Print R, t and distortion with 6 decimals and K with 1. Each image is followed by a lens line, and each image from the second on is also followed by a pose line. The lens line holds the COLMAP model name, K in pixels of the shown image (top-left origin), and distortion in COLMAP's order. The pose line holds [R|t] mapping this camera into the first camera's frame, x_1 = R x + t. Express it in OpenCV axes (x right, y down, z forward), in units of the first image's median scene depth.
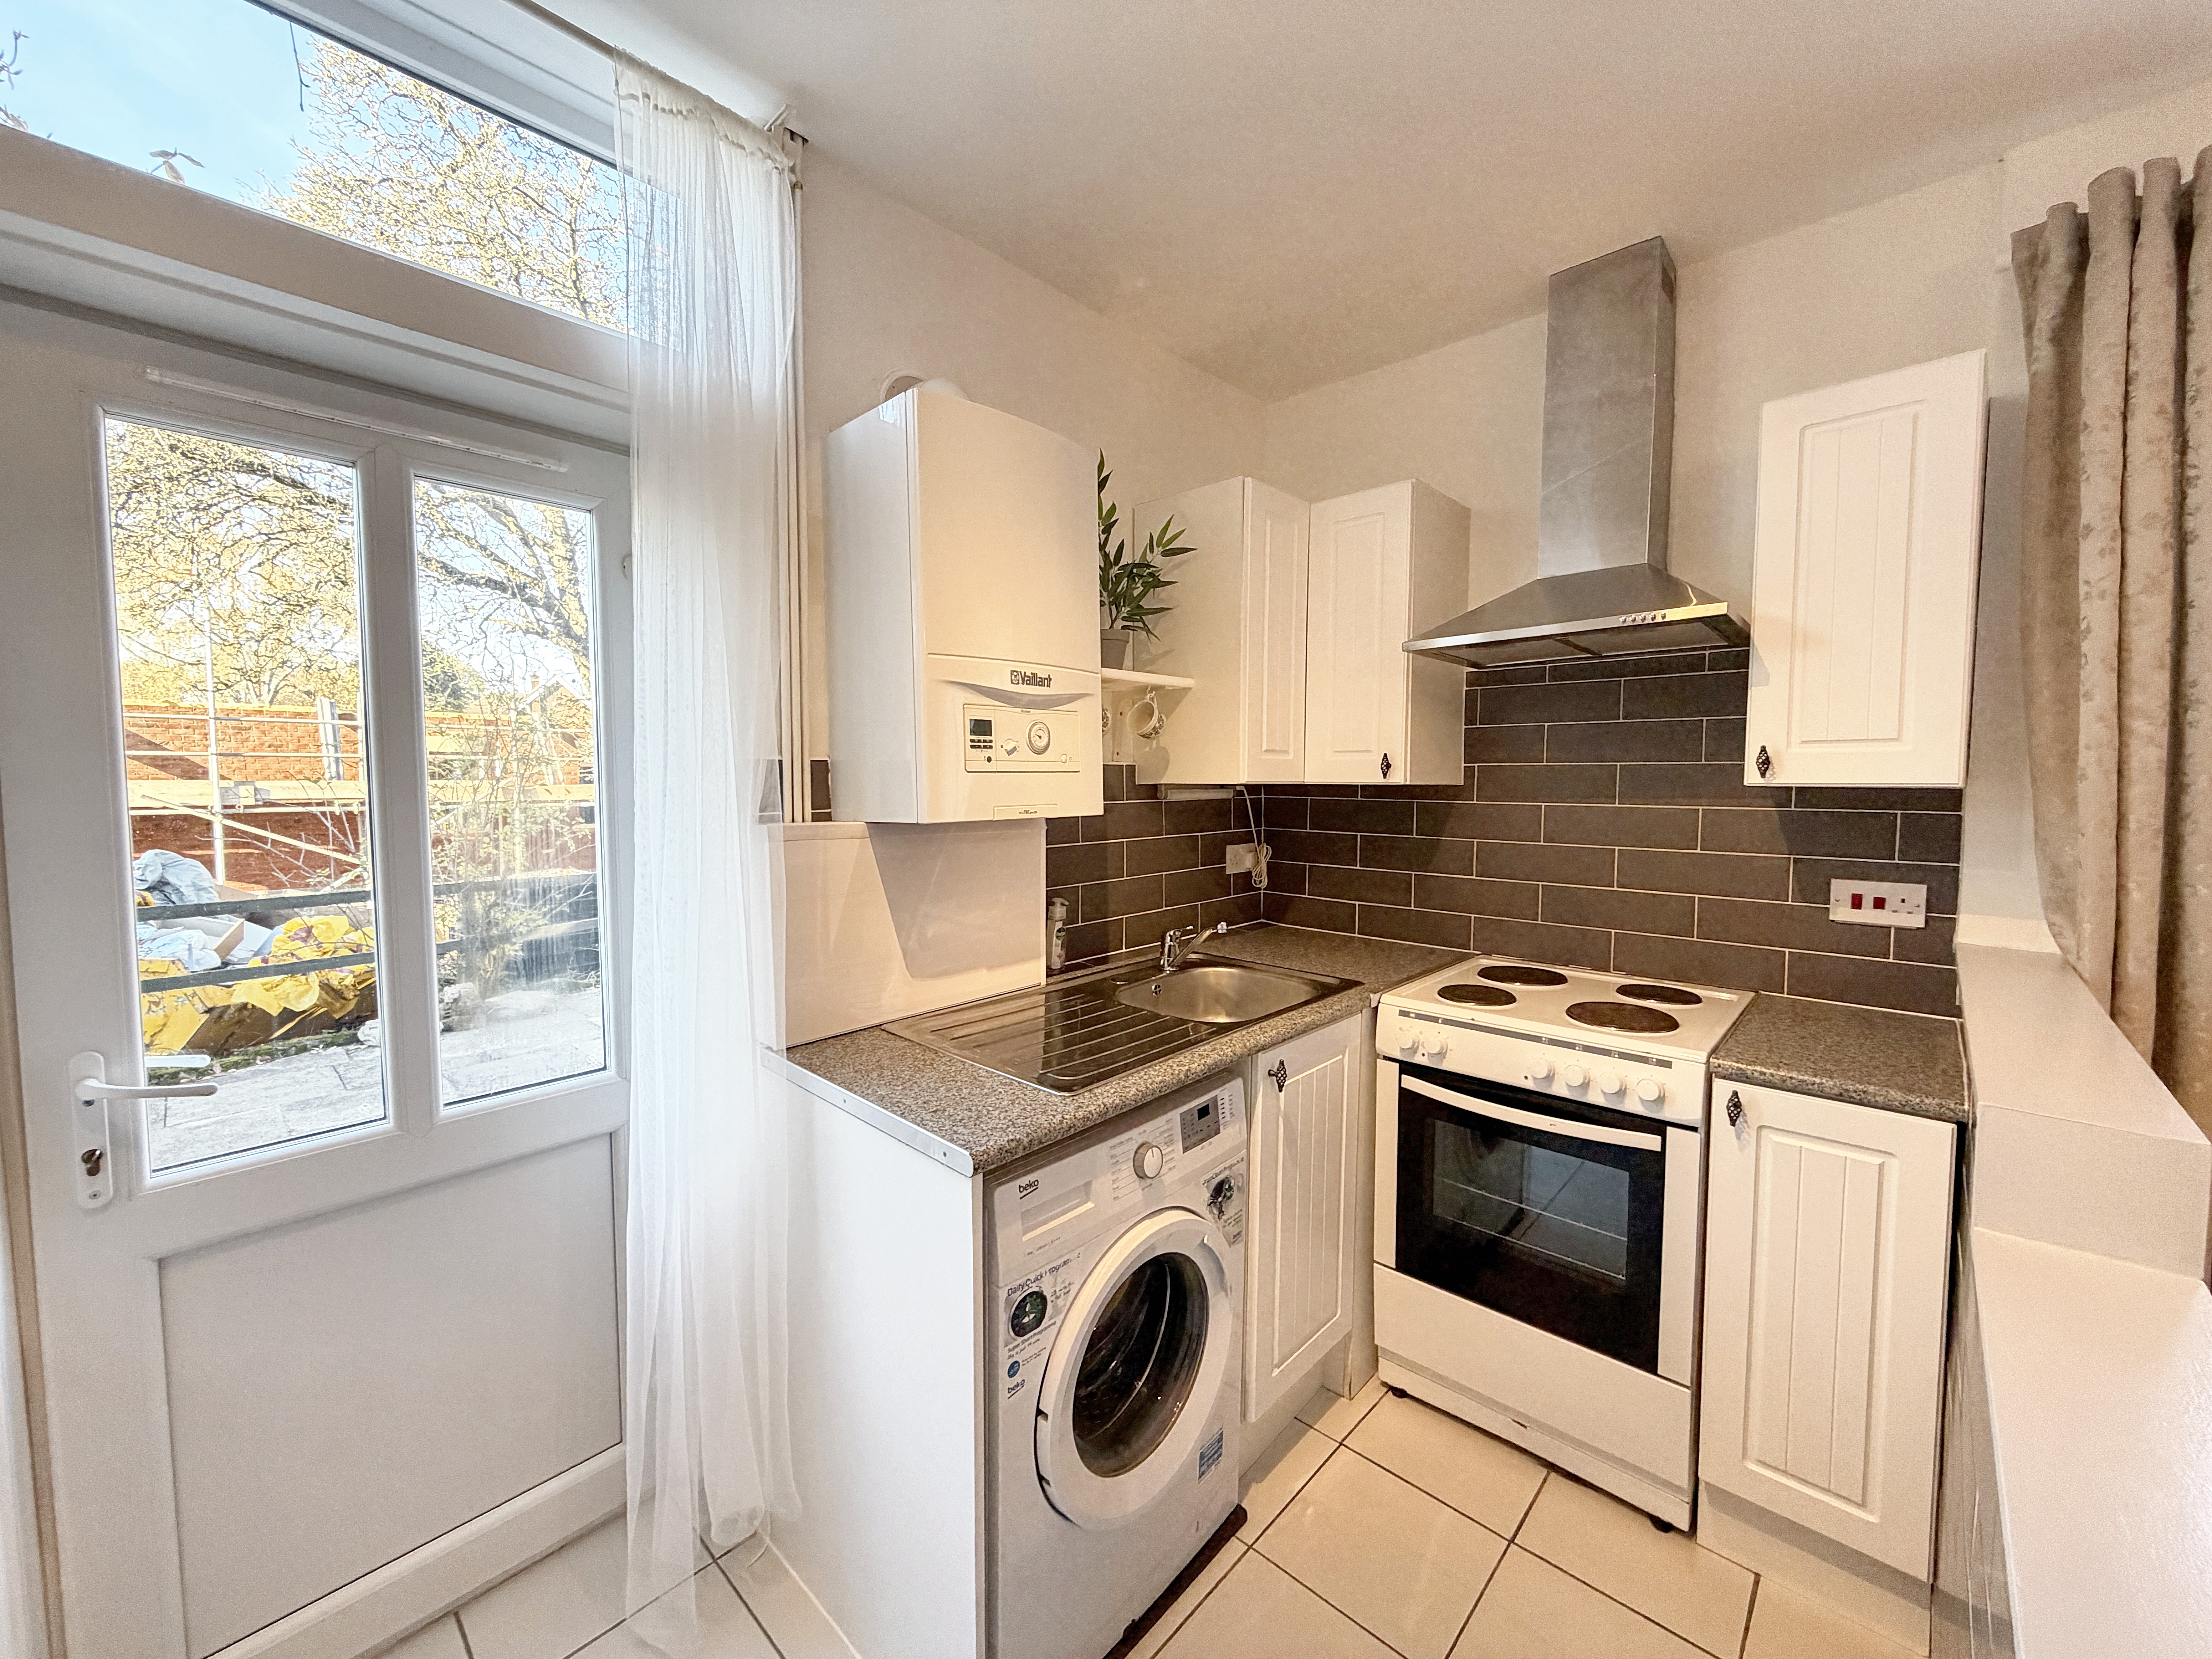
lens RADIAL K [[876.5, 0, 1098.9], [0, 876.5, 830.0], [0, 0, 1]] dist [-0.002628, 0.000303]
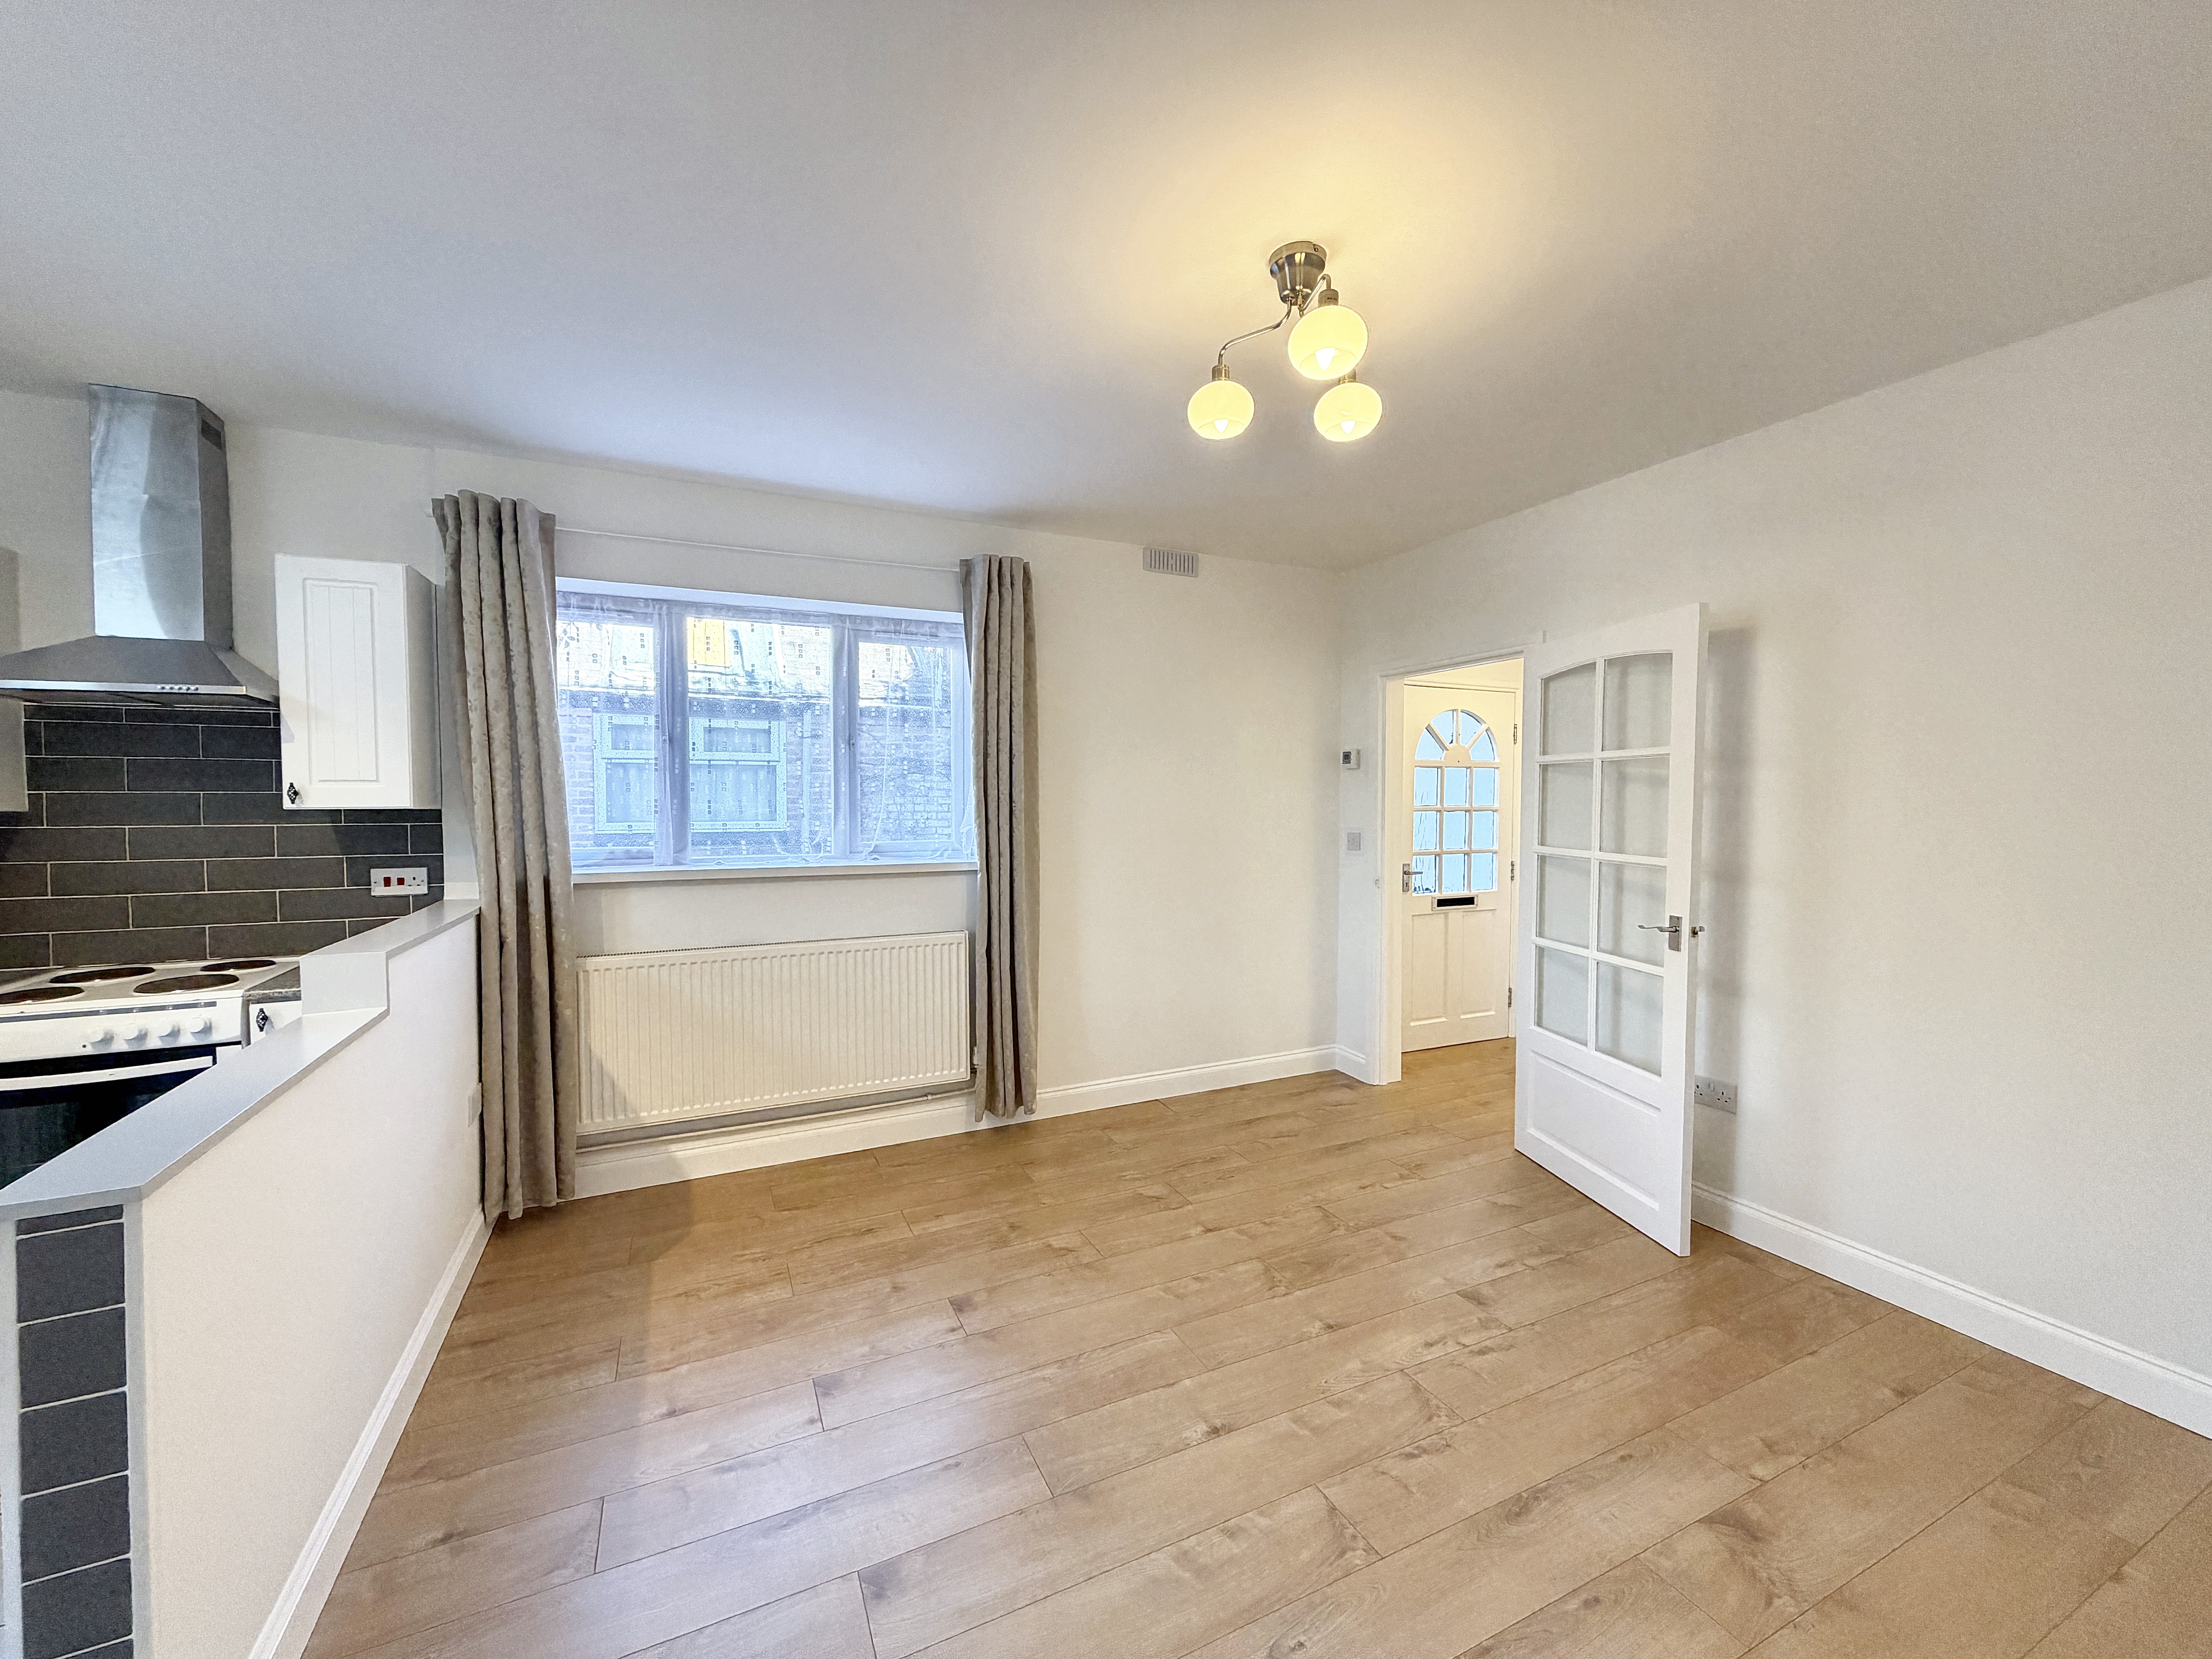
lens RADIAL K [[876.5, 0, 1105.9], [0, 876.5, 830.8], [0, 0, 1]] dist [-0.002628, 0.000303]
pose [[0.359852, -0.037362, 0.932261, -0.130159], [0.057749, 0.998174, 0.017713, 0.037286], [-0.931221, 0.047463, 0.361352, -0.775795]]
